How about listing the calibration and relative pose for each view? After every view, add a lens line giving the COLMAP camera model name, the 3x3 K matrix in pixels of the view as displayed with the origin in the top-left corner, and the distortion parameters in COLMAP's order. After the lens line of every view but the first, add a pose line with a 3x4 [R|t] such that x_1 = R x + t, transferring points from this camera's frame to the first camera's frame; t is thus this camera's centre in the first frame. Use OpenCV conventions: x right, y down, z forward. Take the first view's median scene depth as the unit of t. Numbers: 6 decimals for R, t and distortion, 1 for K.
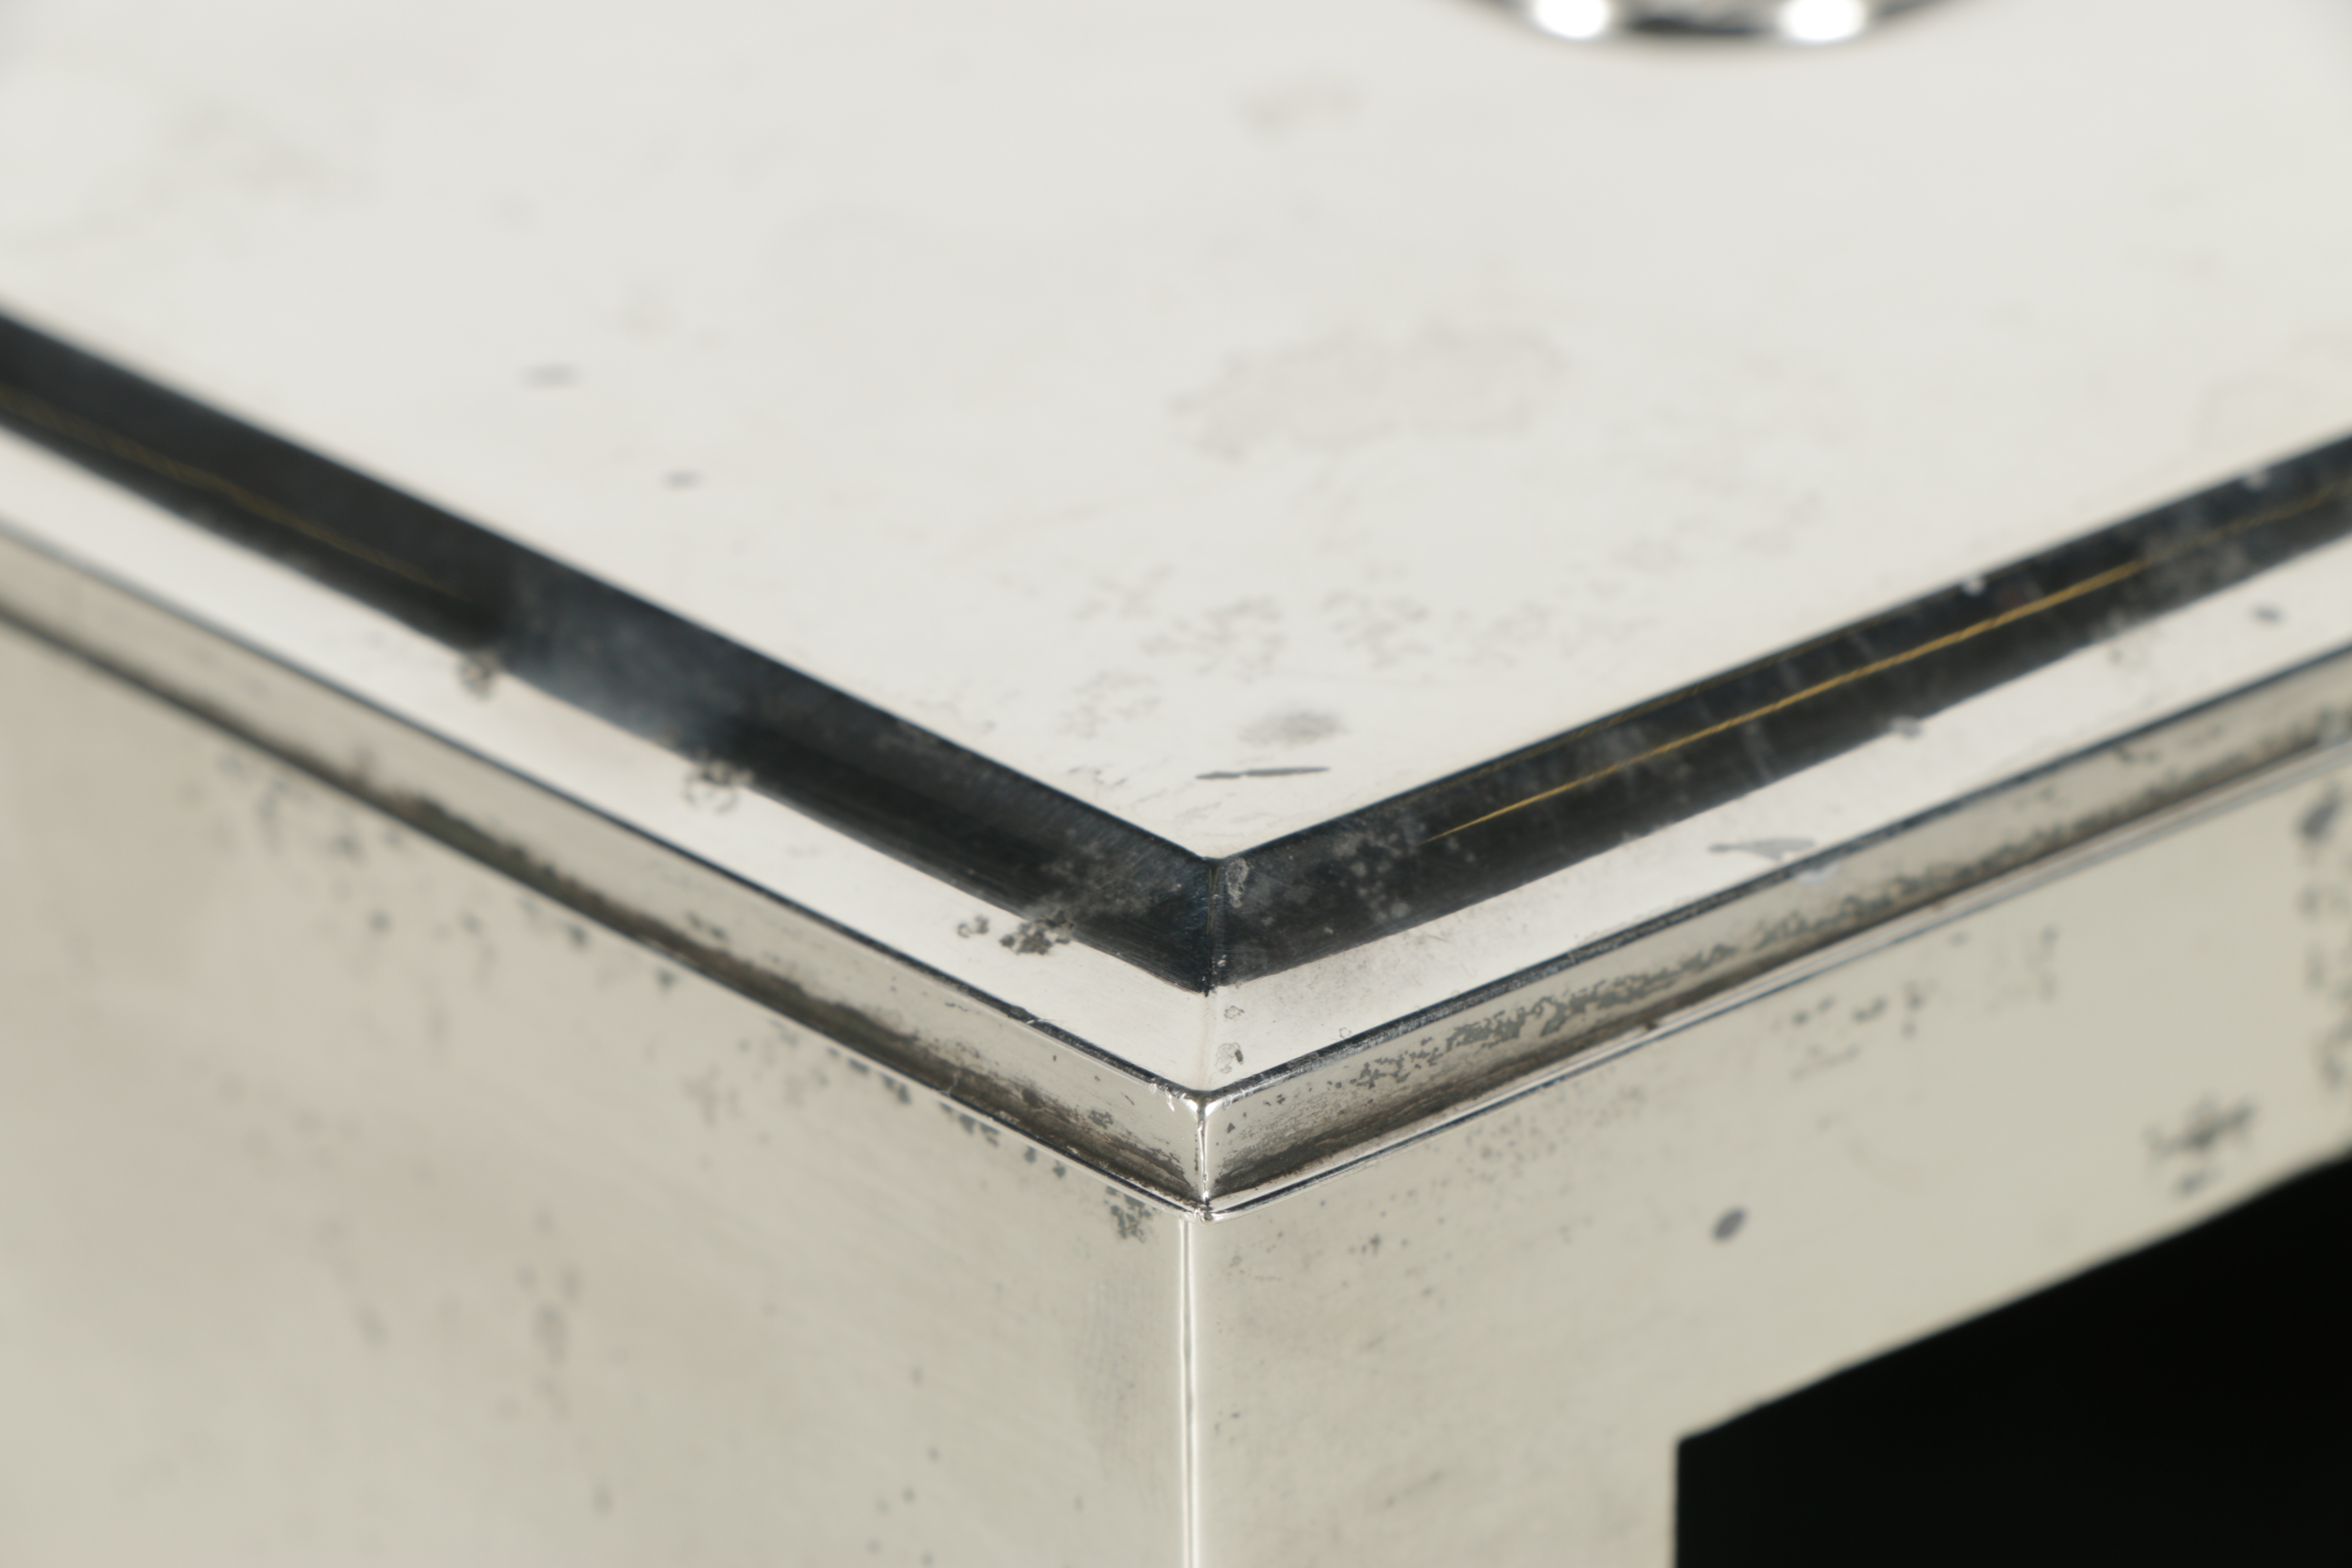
lens RADIAL K [[12041.1, 0, 1176.0], [0, 12041.1, 784.0], [0, 0, 1]] dist [0.331343, -4.527889]
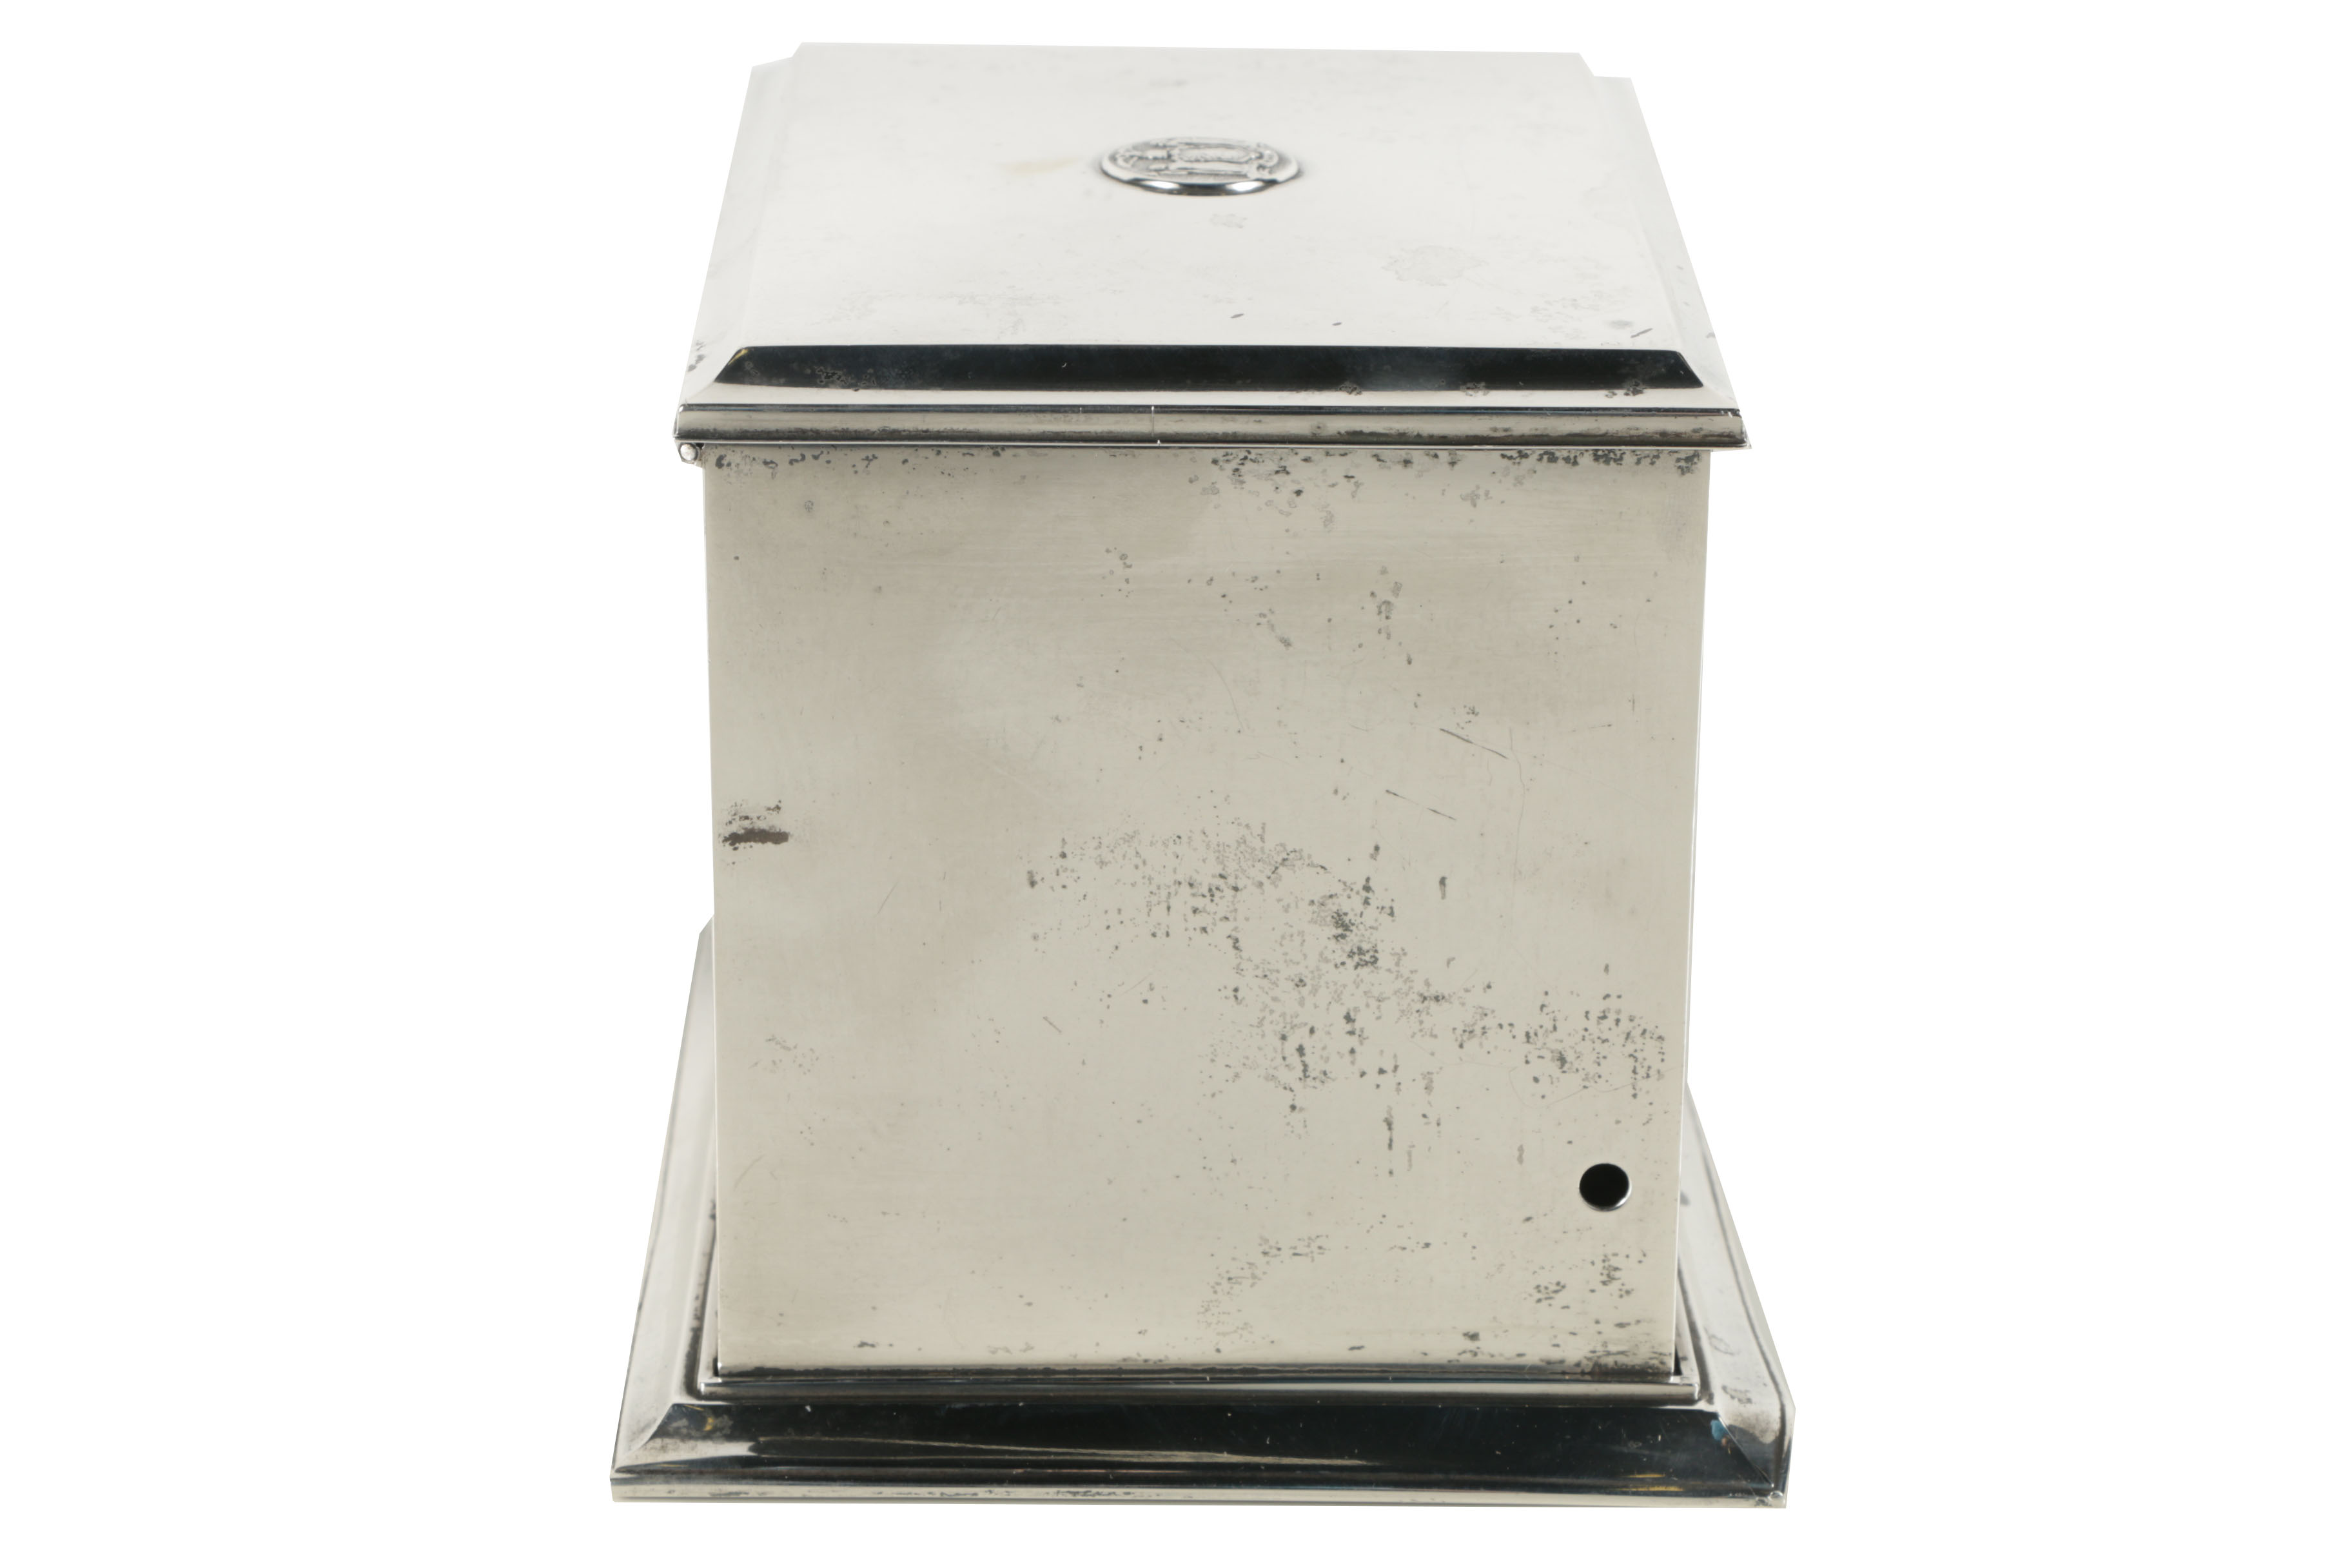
lens RADIAL K [[6393.8, 0, 1176.0], [0, 6393.8, 784.0], [0, 0, 1]] dist [0.225101, 0.306500]
pose [[0.649144, -0.243431, 0.720661, -1.291587], [0.295907, 0.953599, 0.055573, -0.017212], [-0.700750, 0.177174, 0.691056, -0.047397]]
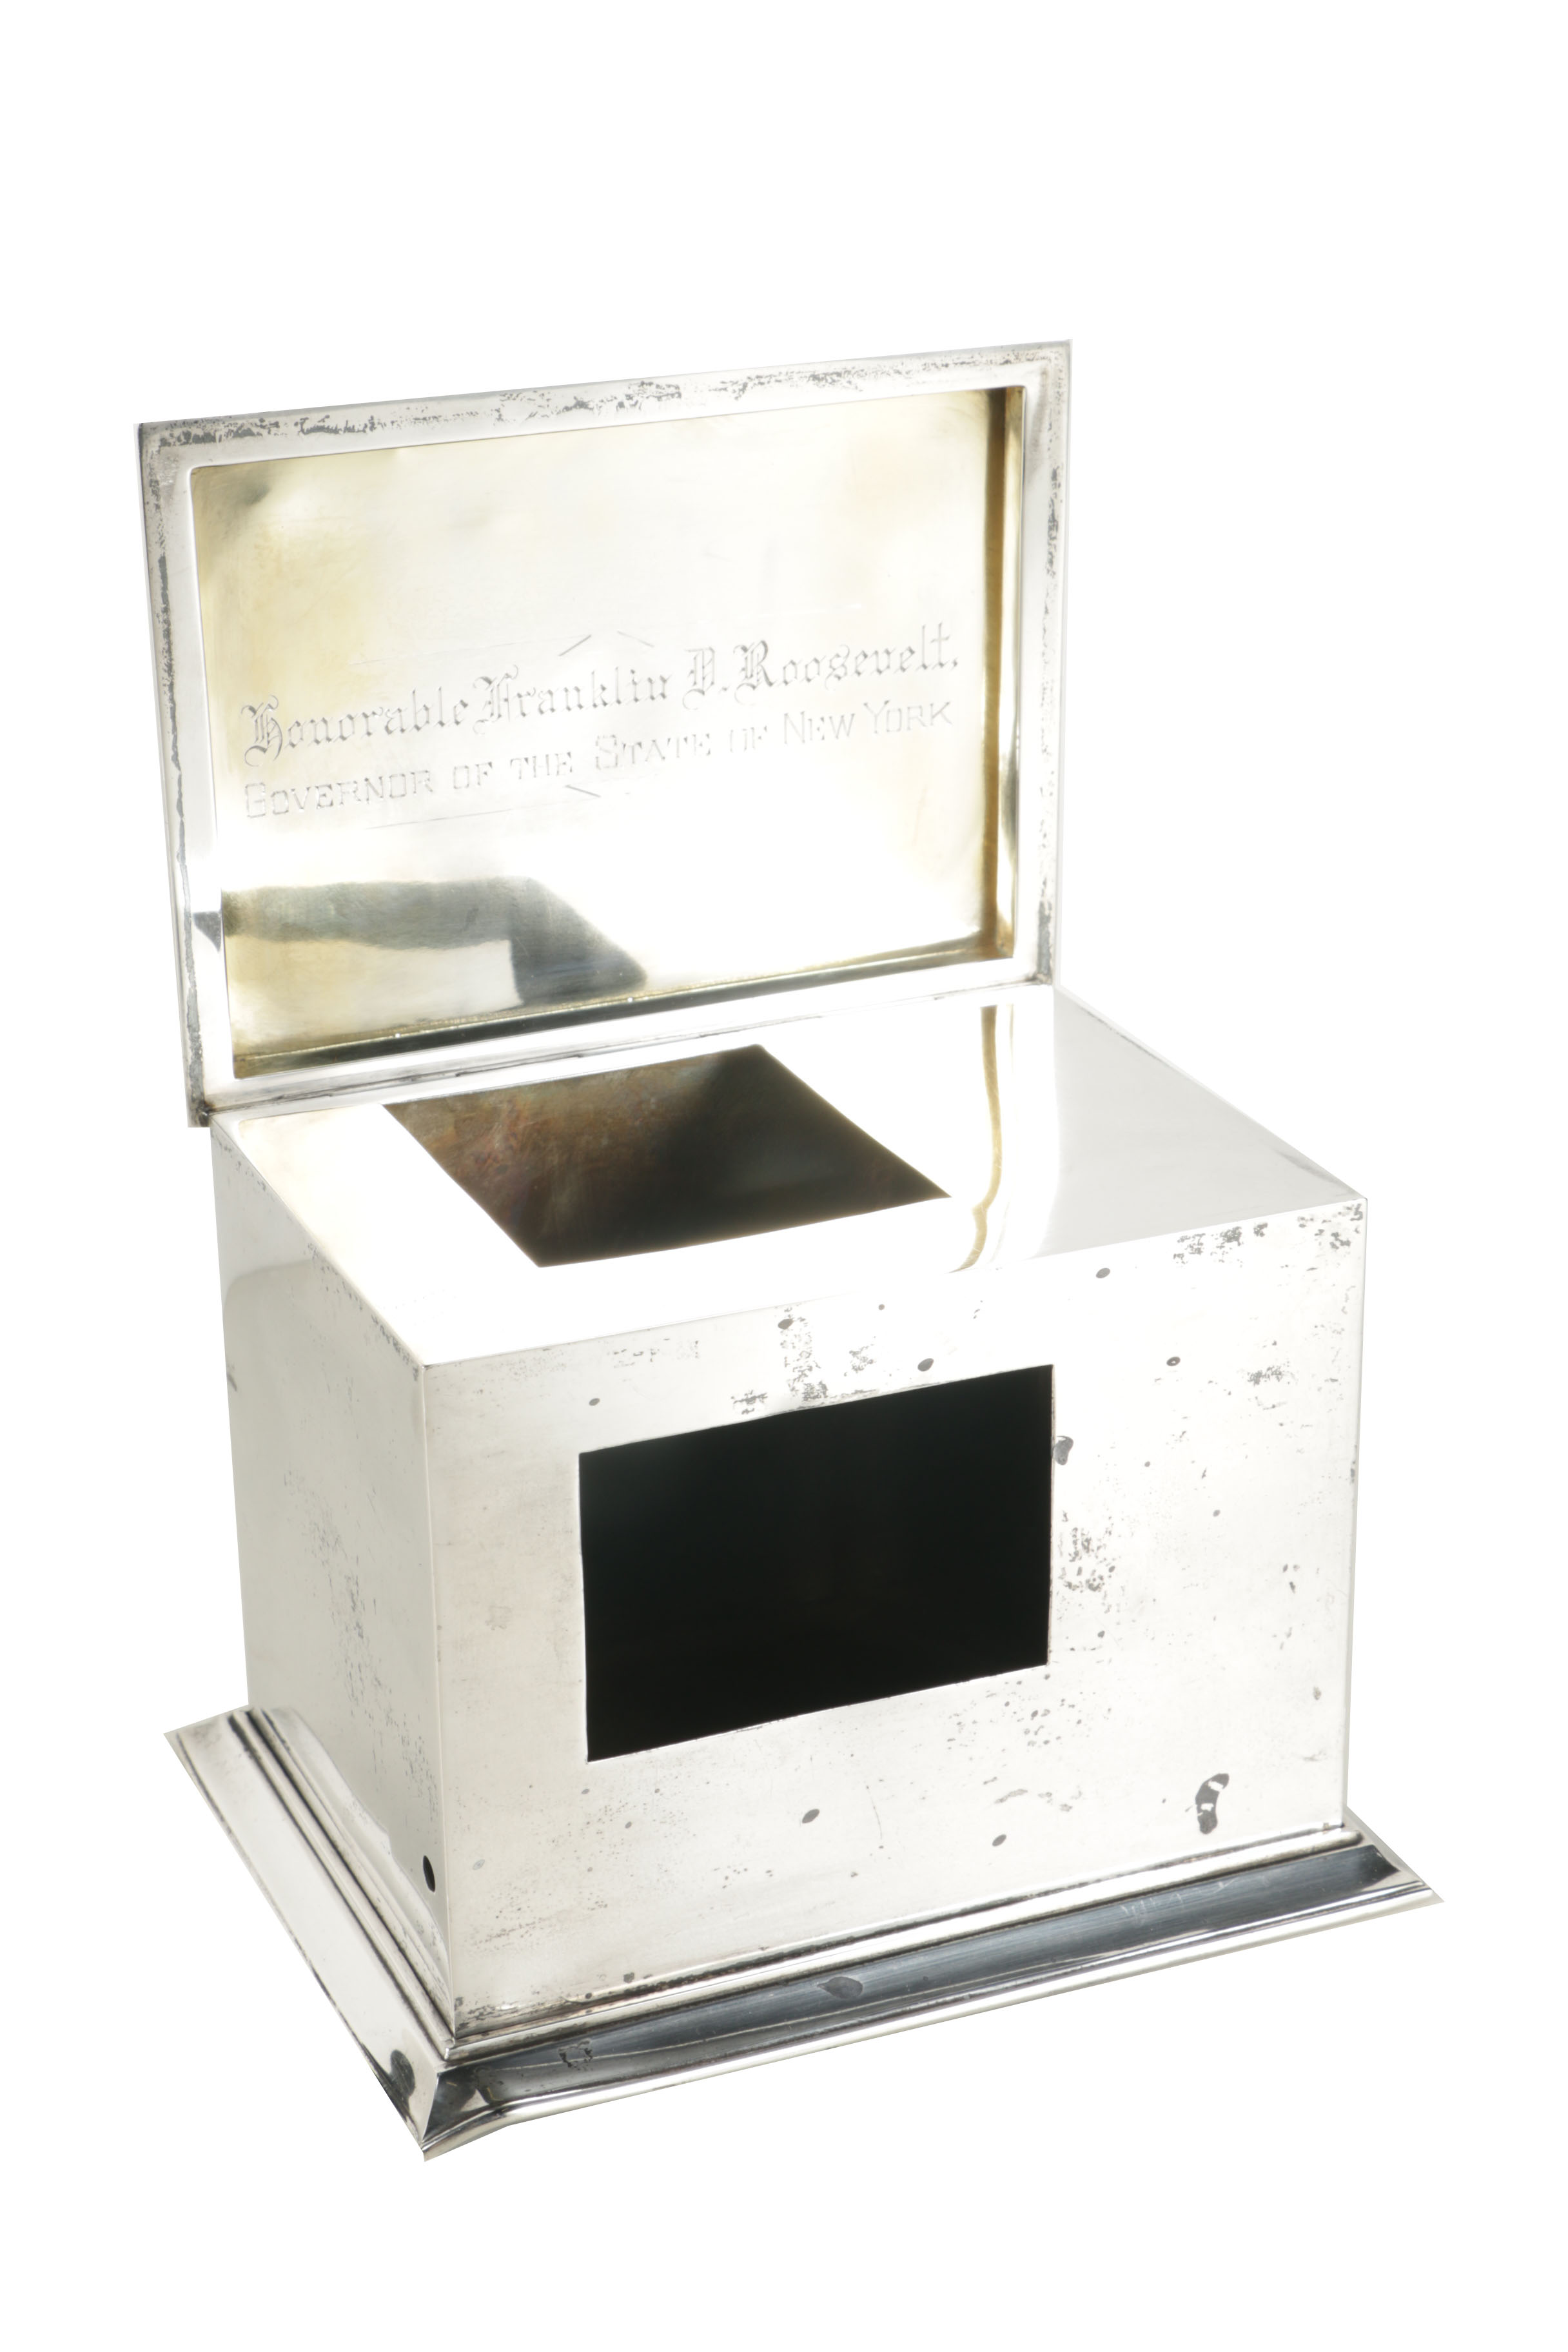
lens RADIAL K [[4040.6, 0, 784.0], [0, 4040.6, 1176.0], [0, 0, 1]] dist [0.047332, 0.065962]
pose [[0.950410, 0.115396, -0.288799, 0.497014], [-0.126115, 0.991839, -0.018720, -0.021415], [0.284282, 0.054213, 0.957207, -0.284306]]
